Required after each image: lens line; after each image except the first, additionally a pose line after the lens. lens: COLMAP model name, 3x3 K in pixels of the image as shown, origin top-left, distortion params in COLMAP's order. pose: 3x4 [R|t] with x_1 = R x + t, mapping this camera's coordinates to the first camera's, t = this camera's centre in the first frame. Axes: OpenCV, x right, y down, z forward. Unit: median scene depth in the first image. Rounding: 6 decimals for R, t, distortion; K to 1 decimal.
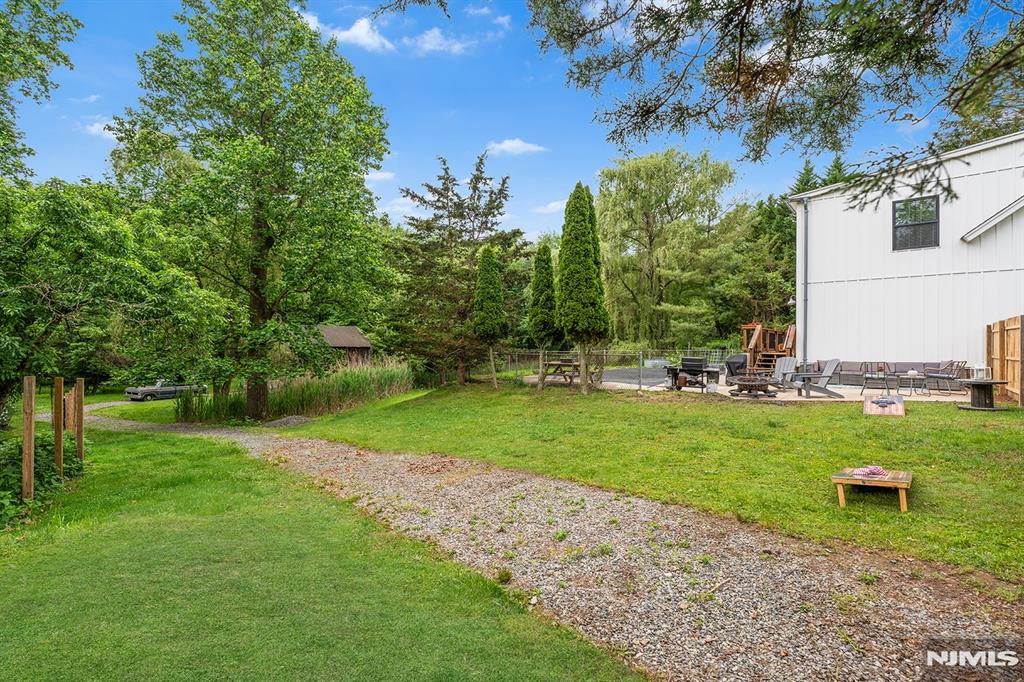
lens RADIAL K [[472.6, 0, 512.0], [0, 472.6, 341.0], [0, 0, 1]] dist [-0.000641, -0.000126]
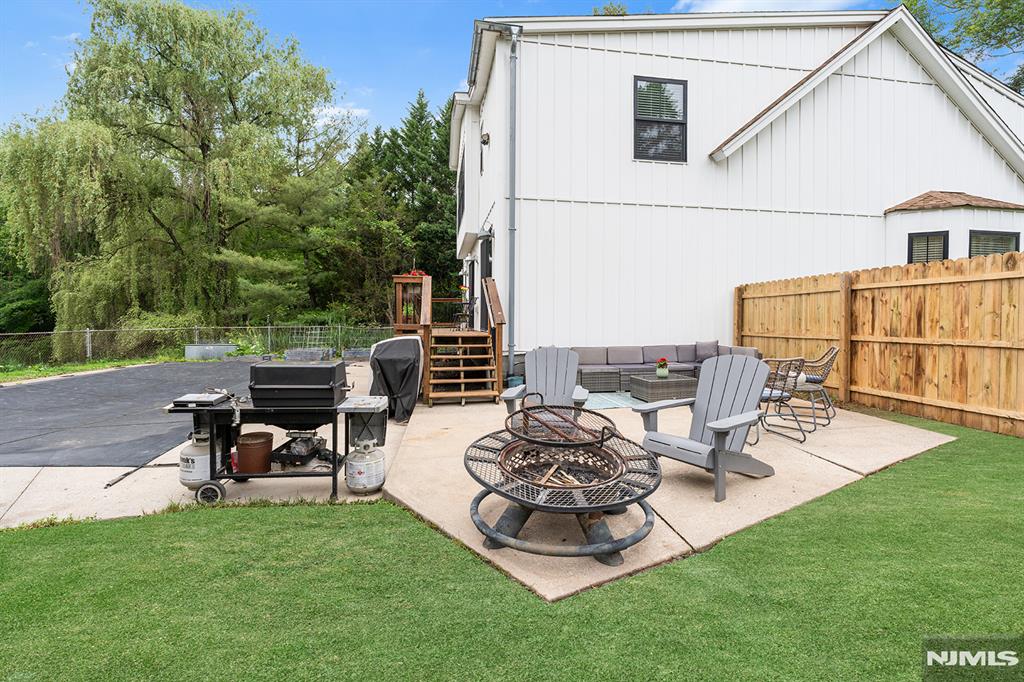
lens RADIAL K [[469.0, 0, 513.1], [0, 469.0, 324.5], [0, 0, 1]] dist [-0.000727, -0.000060]
pose [[0.666574, -0.010783, 0.745361, 0.125198], [-0.004350, 0.999822, 0.018355, 0.003636], [-0.745426, -0.015478, 0.666409, 0.343264]]
